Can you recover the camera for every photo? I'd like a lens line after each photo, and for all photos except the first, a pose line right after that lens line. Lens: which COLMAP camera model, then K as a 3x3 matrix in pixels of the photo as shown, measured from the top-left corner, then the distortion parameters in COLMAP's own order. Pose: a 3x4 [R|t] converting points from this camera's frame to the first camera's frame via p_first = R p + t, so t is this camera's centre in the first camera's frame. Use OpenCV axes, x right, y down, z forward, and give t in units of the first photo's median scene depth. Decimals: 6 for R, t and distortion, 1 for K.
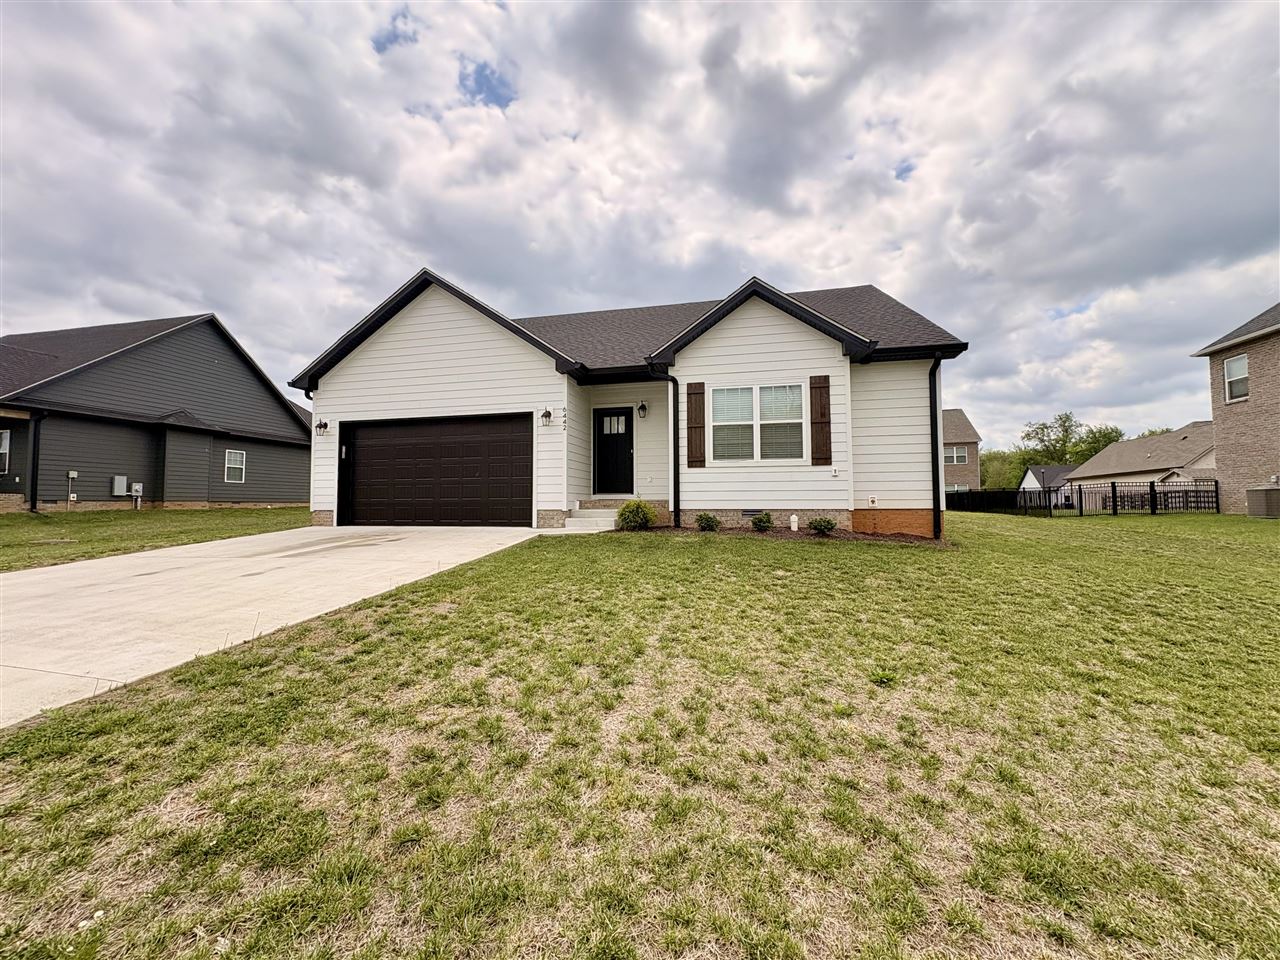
lens RADIAL K [[507.7, 0, 631.9], [0, 507.7, 467.1], [0, 0, 1]] dist [0.002265, -0.000127]
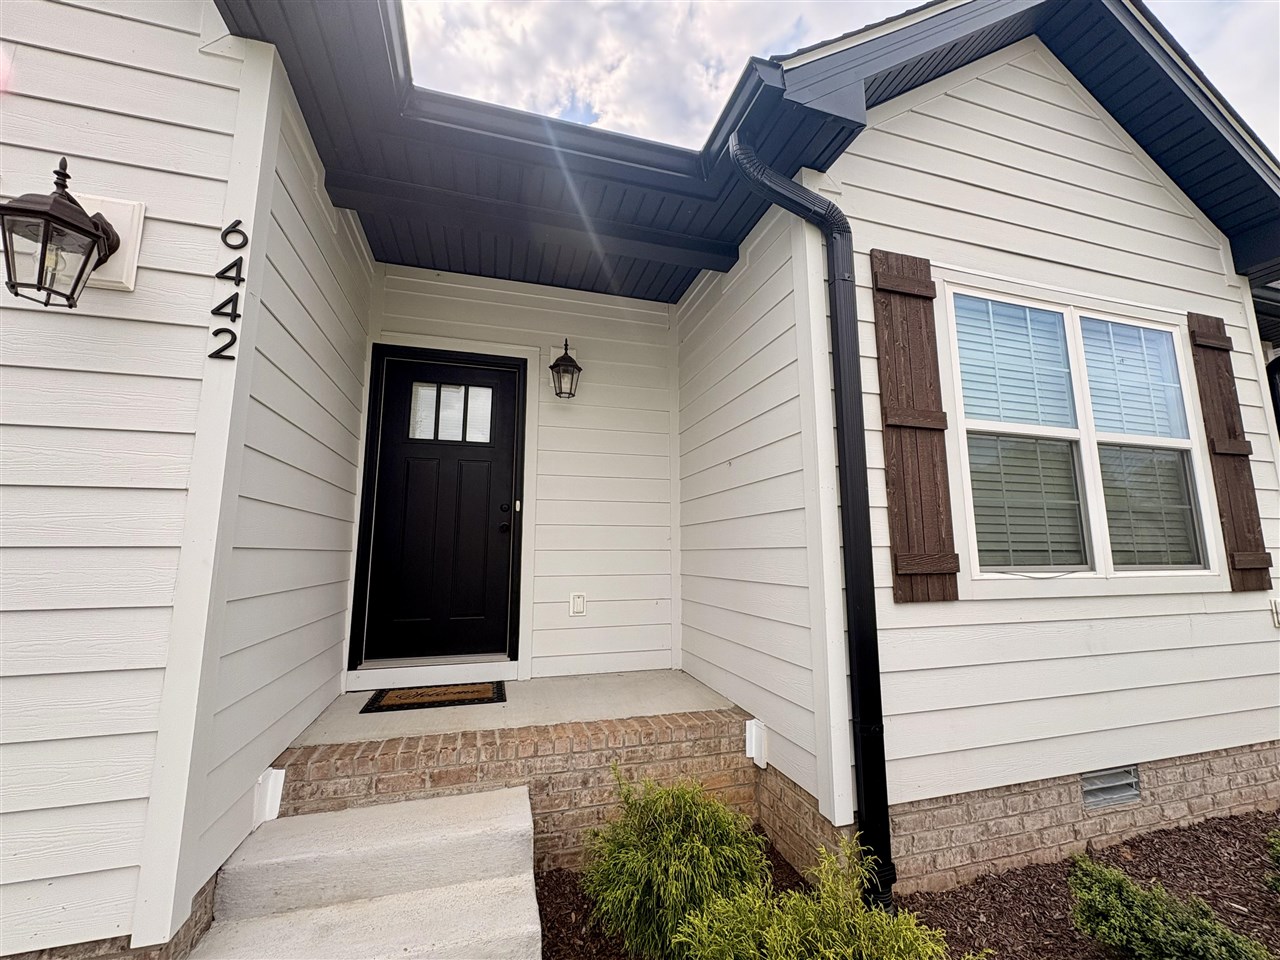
lens RADIAL K [[507.7, 0, 639.6], [0, 507.7, 475.5], [0, 0, 1]] dist [0.002265, -0.000127]
pose [[0.862844, 0.077462, 0.499500, -0.104597], [-0.036925, 0.995207, -0.090551, -0.030408], [-0.504120, 0.059687, 0.861568, 0.866663]]
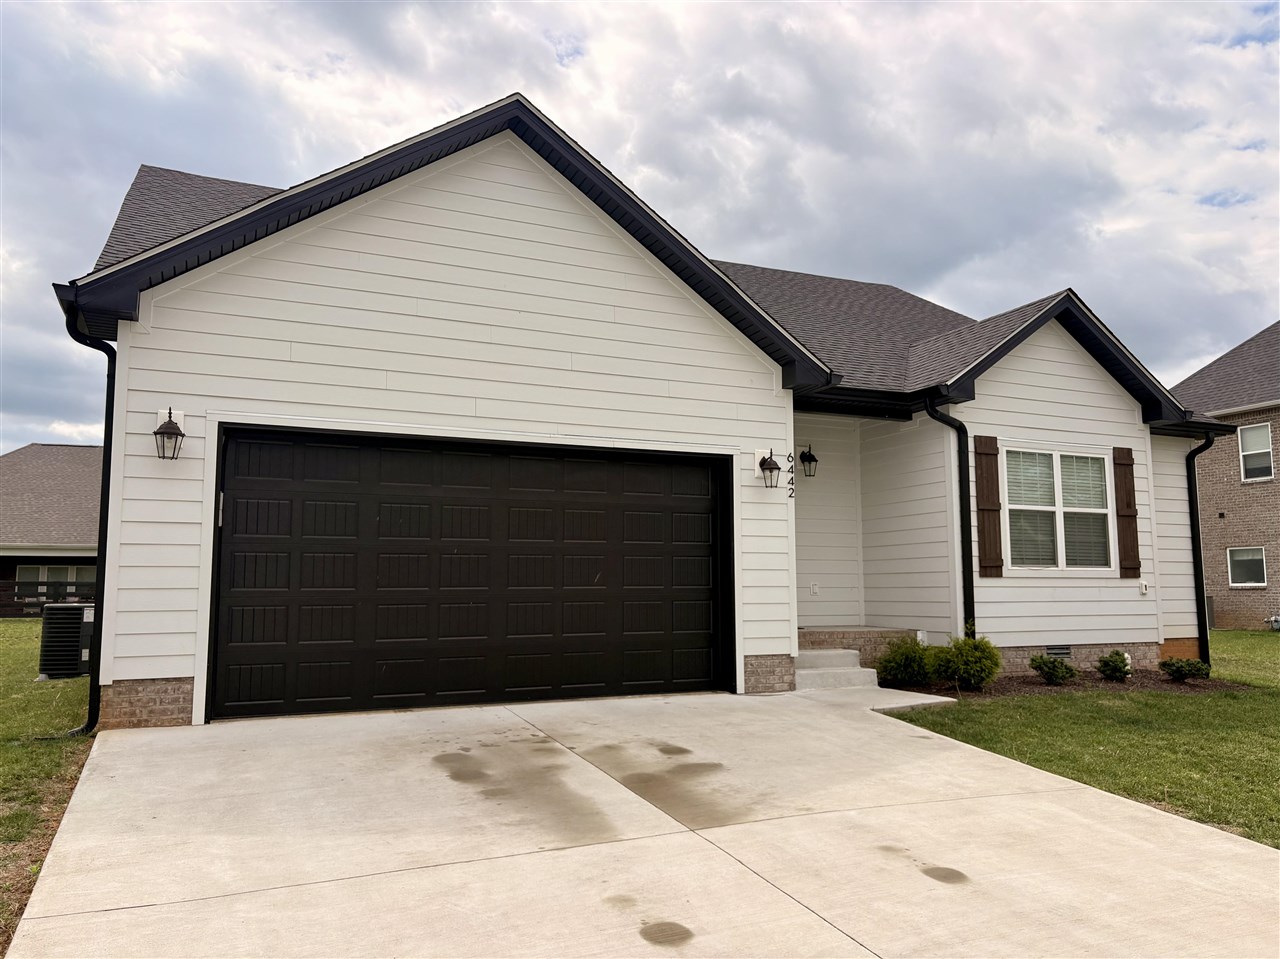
lens RADIAL K [[972.2, 0, 620.1], [0, 972.2, 476.0], [0, 0, 1]] dist [0.038693, -0.031079]
pose [[0.783752, 0.072334, 0.616847, -0.946285], [-0.043314, 0.997142, -0.061895, -0.027928], [-0.619561, 0.021792, 0.784646, 0.360469]]
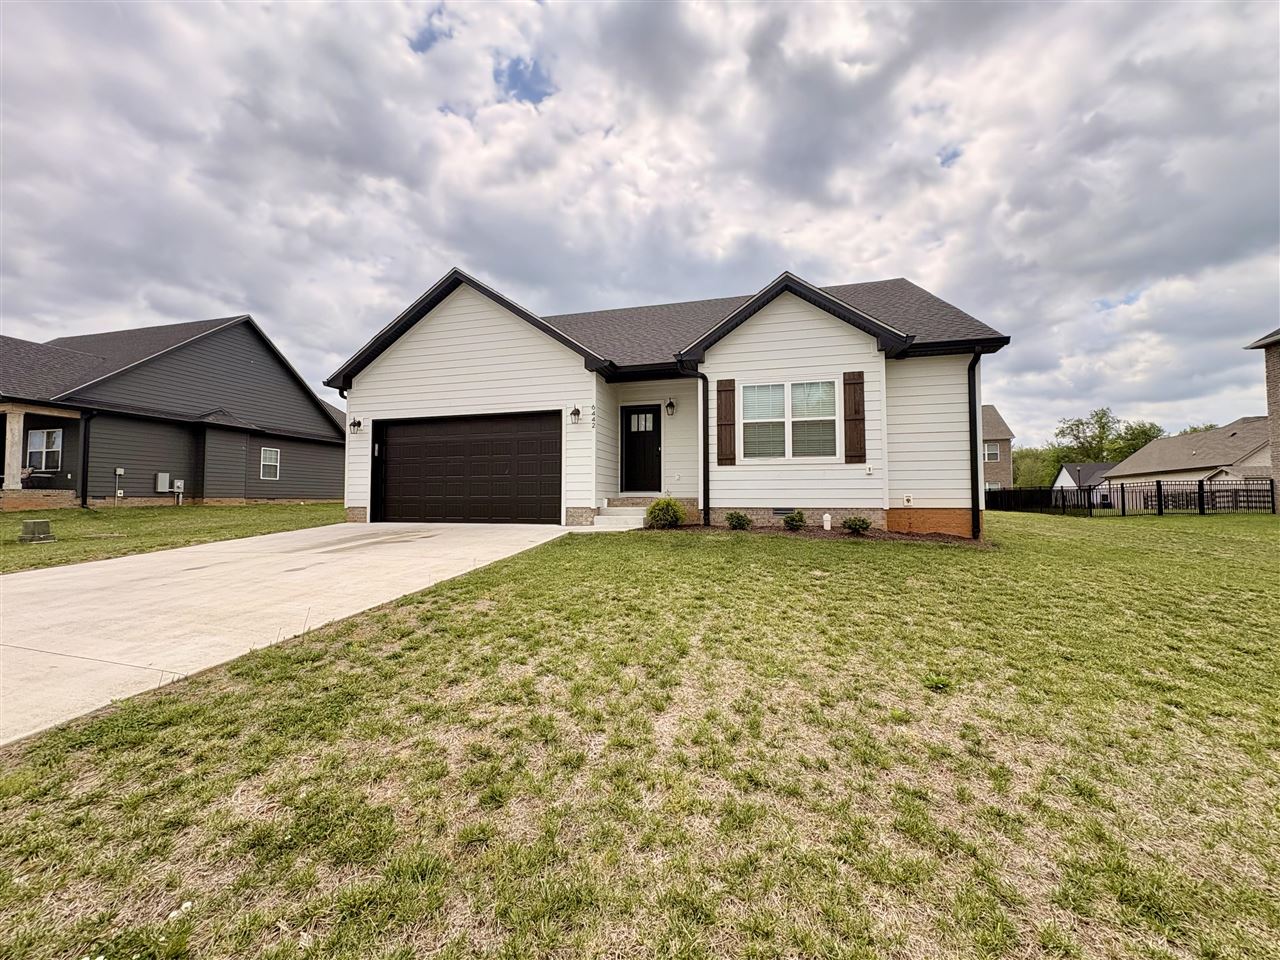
lens RADIAL K [[507.7, 0, 634.0], [0, 507.7, 469.7], [0, 0, 1]] dist [0.002265, -0.000127]
pose [[0.999204, 0.001037, -0.039878, -0.013459], [-0.000626, 0.999947, 0.010314, -0.000778], [0.039887, -0.010281, 0.999151, 0.003048]]
